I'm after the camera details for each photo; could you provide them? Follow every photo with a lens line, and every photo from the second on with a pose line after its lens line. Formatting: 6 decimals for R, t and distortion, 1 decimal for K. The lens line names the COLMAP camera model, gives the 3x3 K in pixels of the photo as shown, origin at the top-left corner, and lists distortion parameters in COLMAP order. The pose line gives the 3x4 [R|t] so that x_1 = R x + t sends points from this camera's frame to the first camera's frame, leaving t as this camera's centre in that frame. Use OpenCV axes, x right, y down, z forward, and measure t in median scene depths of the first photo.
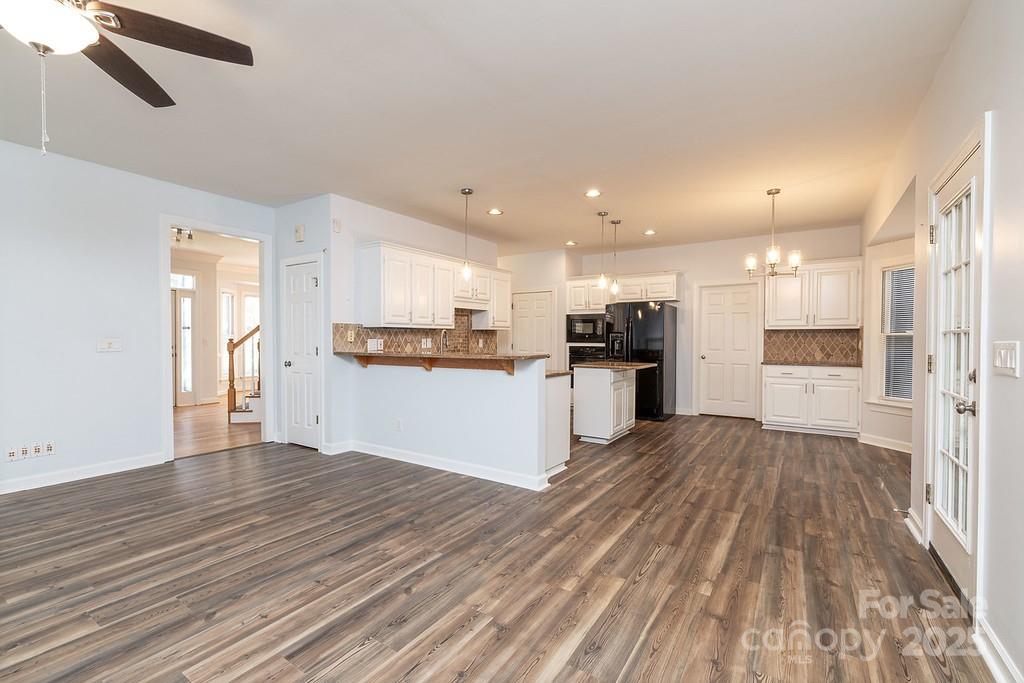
lens RADIAL K [[444.1, 0, 518.7], [0, 444.1, 341.9], [0, 0, 1]] dist [-0.003297, 0.001511]
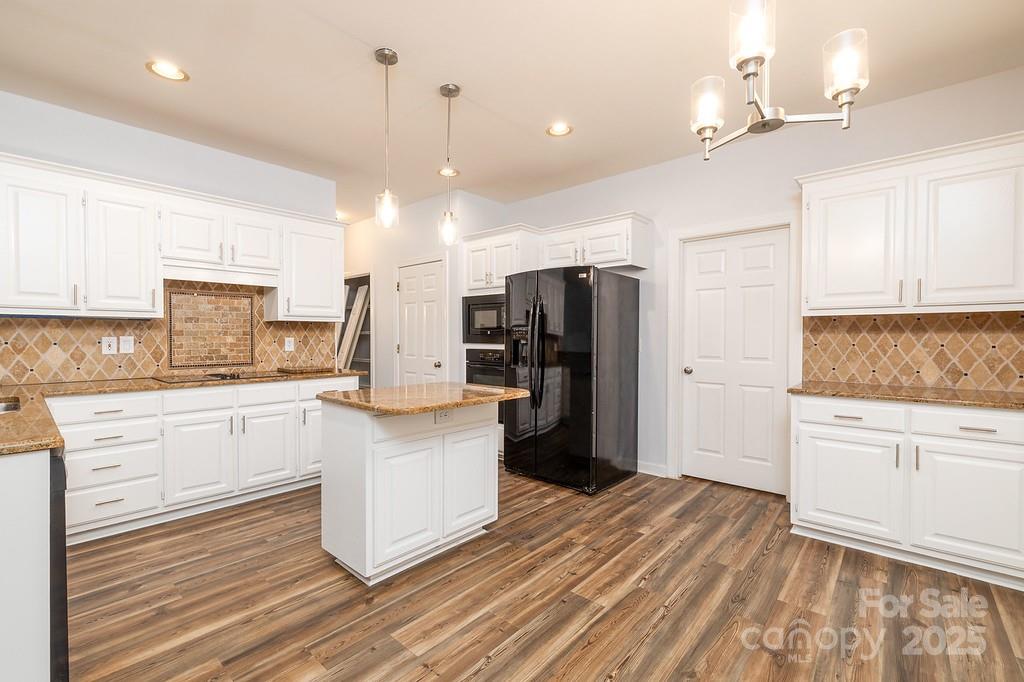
lens RADIAL K [[444.1, 0, 518.4], [0, 444.1, 340.1], [0, 0, 1]] dist [-0.003297, 0.001511]
pose [[0.989178, 0.000709, -0.146716, 0.419866], [-0.000757, 1.000000, -0.000265, -0.003869], [0.146716, 0.000373, 0.989179, 0.630621]]
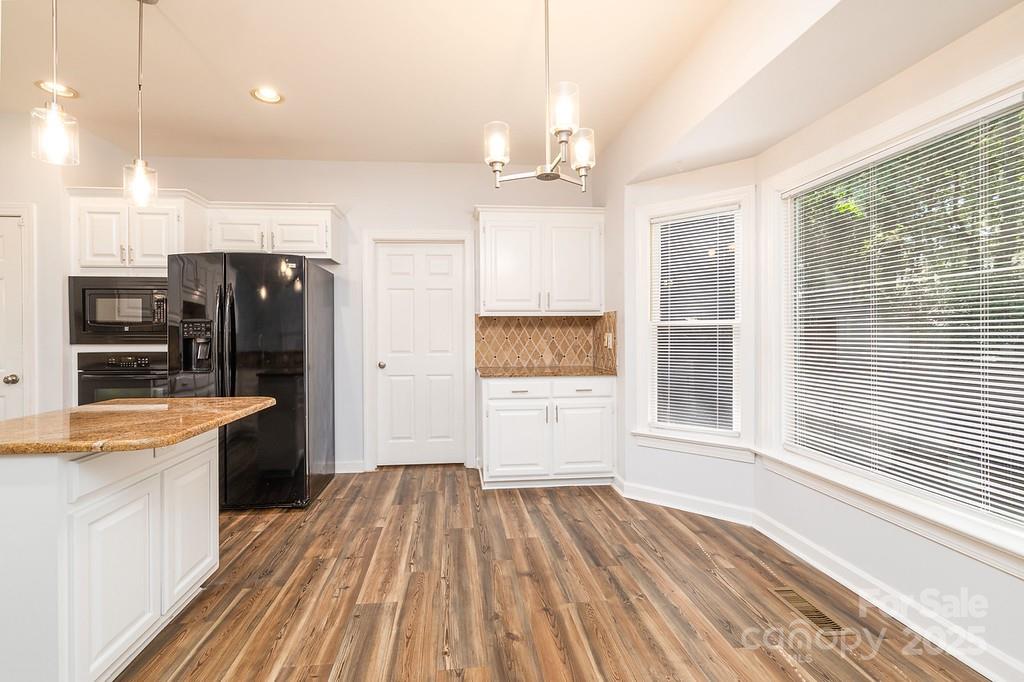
lens RADIAL K [[444.1, 0, 512.3], [0, 444.1, 327.8], [0, 0, 1]] dist [-0.003297, 0.001511]
pose [[0.787313, -0.000268, 0.616553, 0.284386], [0.012019, 0.999817, -0.014913, -0.004356], [-0.616436, 0.019152, 0.787172, 0.651006]]
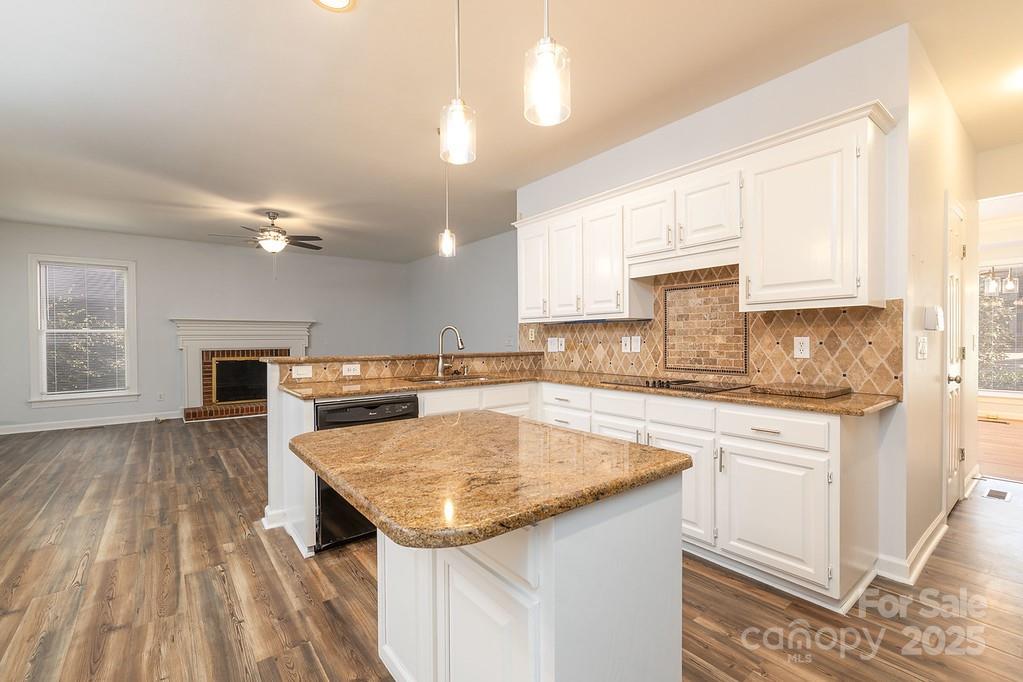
lens RADIAL K [[443.7, 0, 505.2], [0, 443.7, 344.3], [0, 0, 1]] dist [-0.003297, 0.001511]
pose [[-0.341634, 0.014053, -0.939728, 0.481259], [-0.001421, 0.999879, 0.015469, -0.007150], [0.939832, 0.006620, -0.341572, 1.230493]]
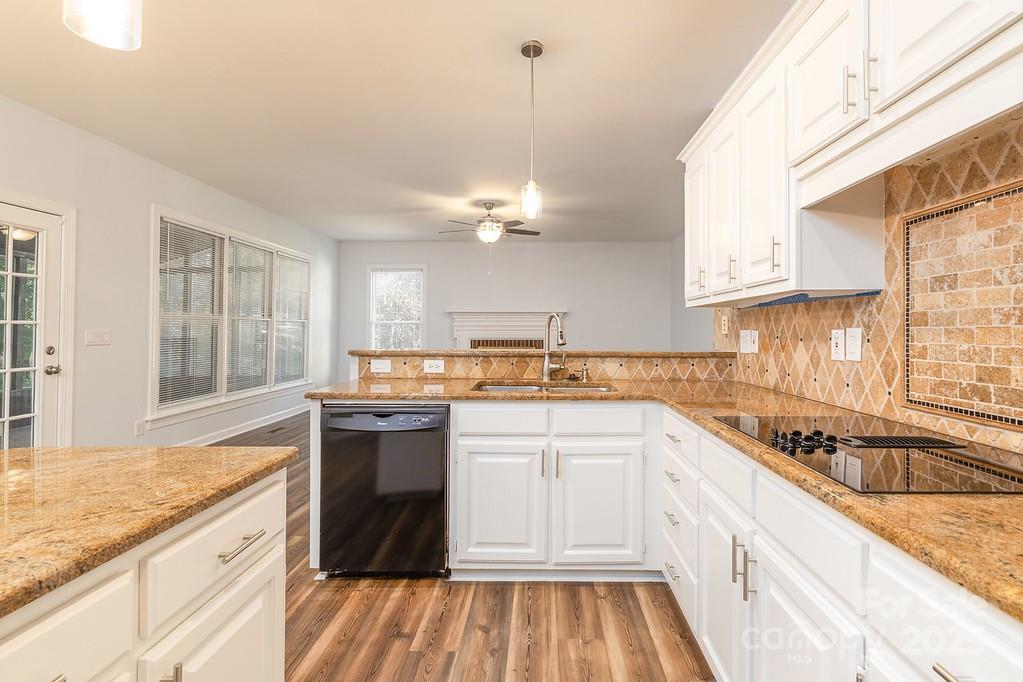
lens RADIAL K [[469.7, 0, 535.5], [0, 469.7, 327.5], [0, 0, 1]] dist [0.000921, 0.000320]
pose [[-0.850920, -0.004108, -0.525280, 0.150054], [-0.004707, 0.999989, -0.000195, -0.008371], [0.525275, 0.002306, -0.850930, 1.360661]]
